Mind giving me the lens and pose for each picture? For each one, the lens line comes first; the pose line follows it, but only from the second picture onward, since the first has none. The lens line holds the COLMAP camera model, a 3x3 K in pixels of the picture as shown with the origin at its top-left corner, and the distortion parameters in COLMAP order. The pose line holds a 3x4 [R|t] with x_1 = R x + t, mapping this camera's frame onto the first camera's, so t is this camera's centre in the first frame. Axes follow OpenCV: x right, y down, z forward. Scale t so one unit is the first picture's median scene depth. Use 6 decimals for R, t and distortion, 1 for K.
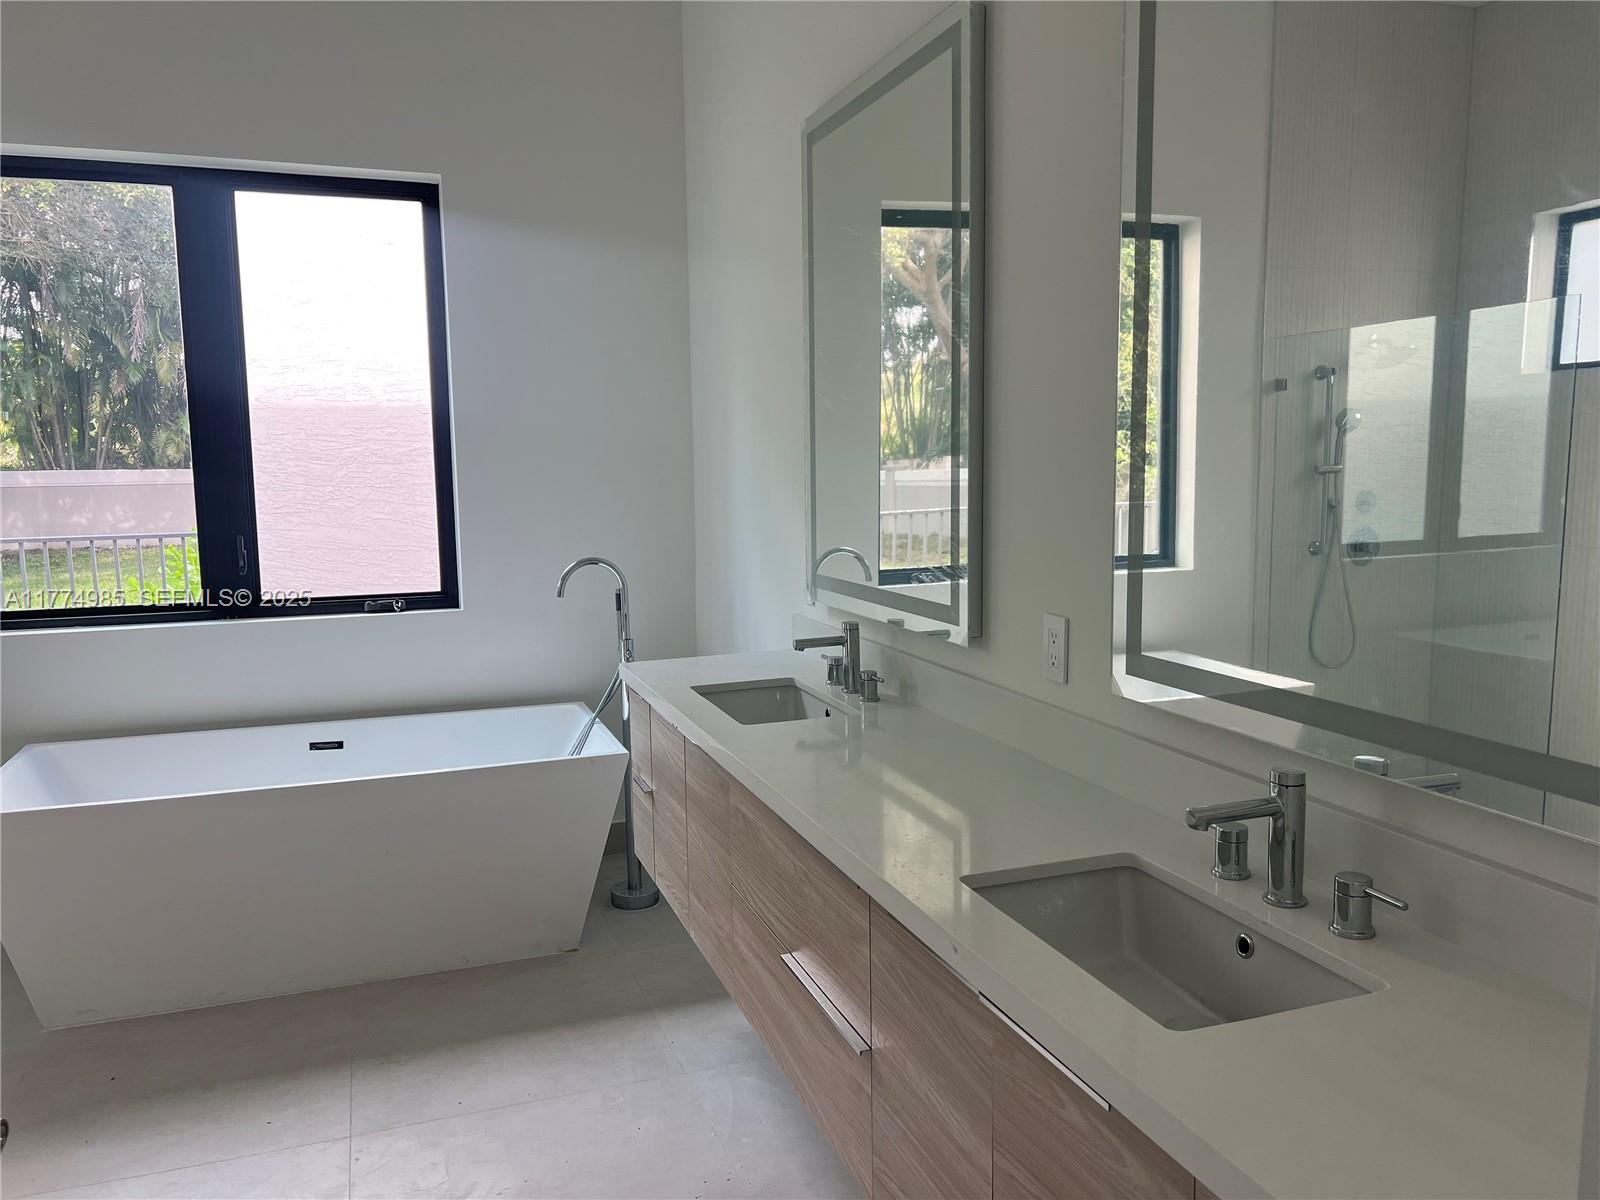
lens RADIAL K [[1200.9, 0, 780.9], [0, 1200.9, 602.2], [0, 0, 1]] dist [0.058277, -0.098854]
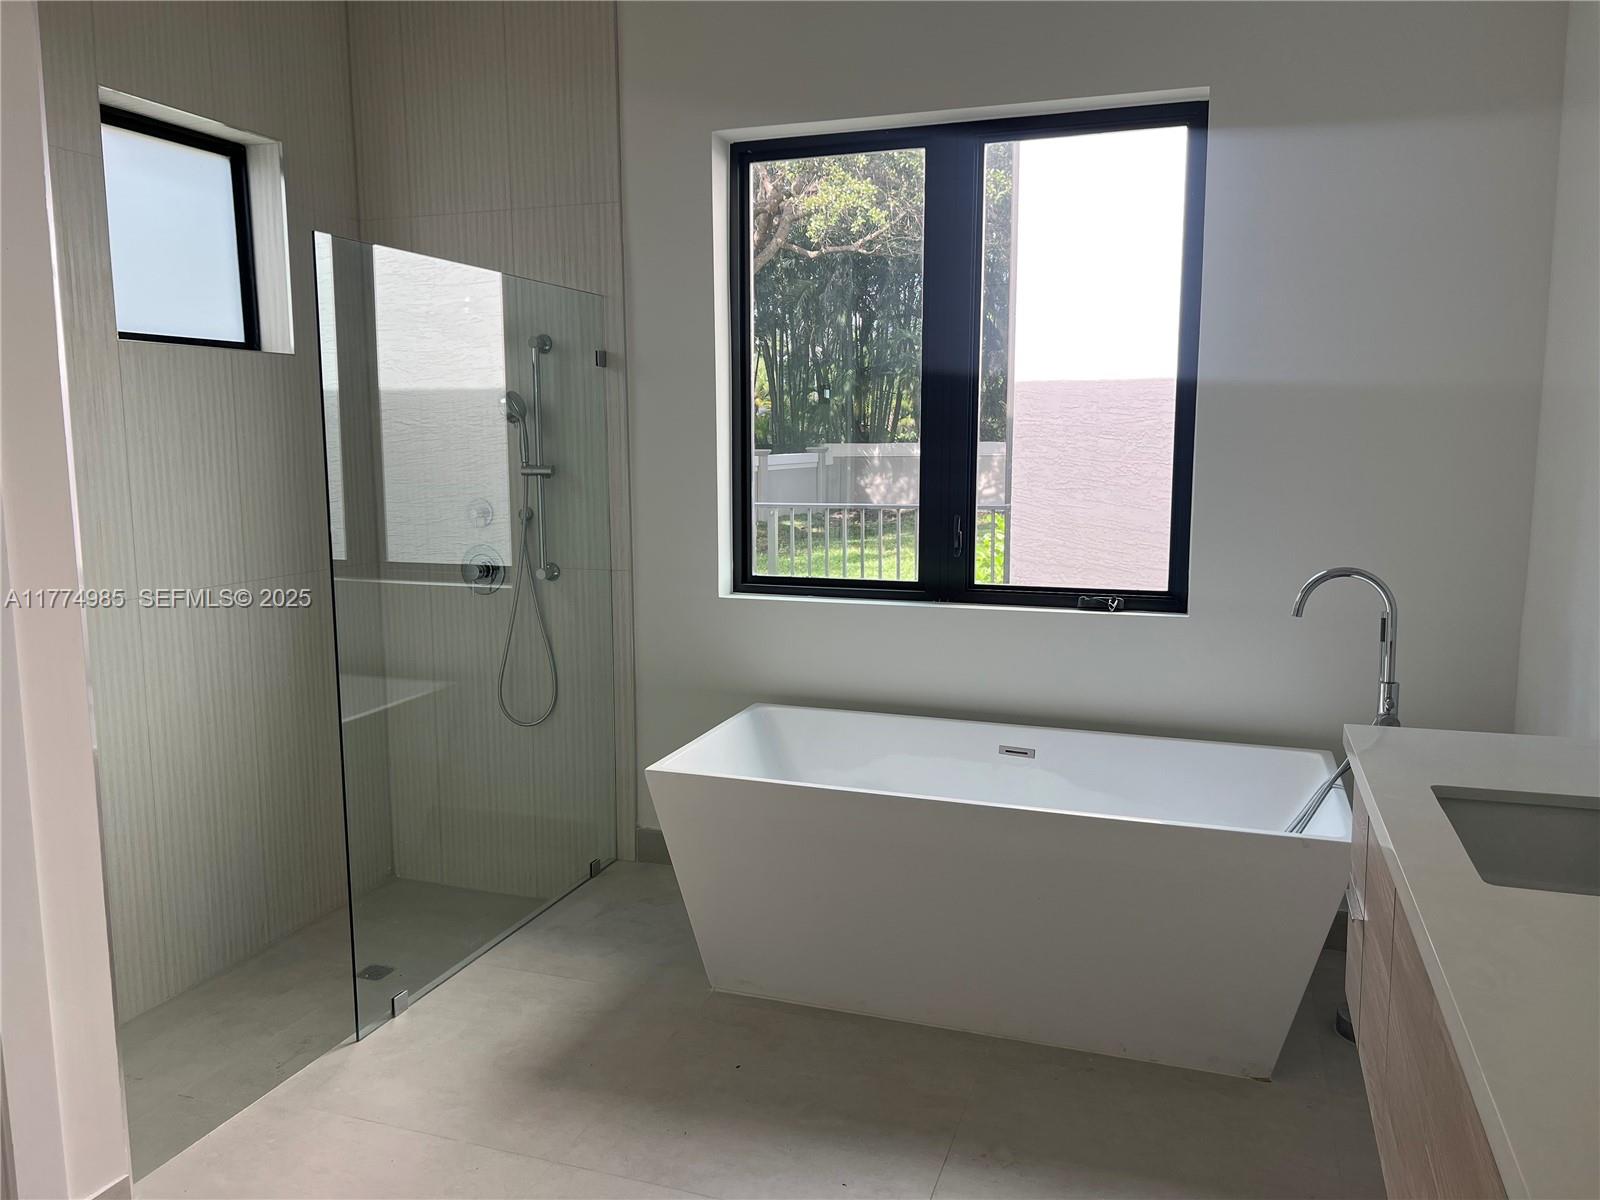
lens RADIAL K [[1200.9, 0, 780.9], [0, 1200.9, 602.2], [0, 0, 1]] dist [0.058277, -0.098854]
pose [[0.779124, 0.092978, -0.619936, 0.033127], [-0.079535, 0.995609, 0.049363, -0.022547], [0.621804, 0.010847, 0.783098, 0.176496]]
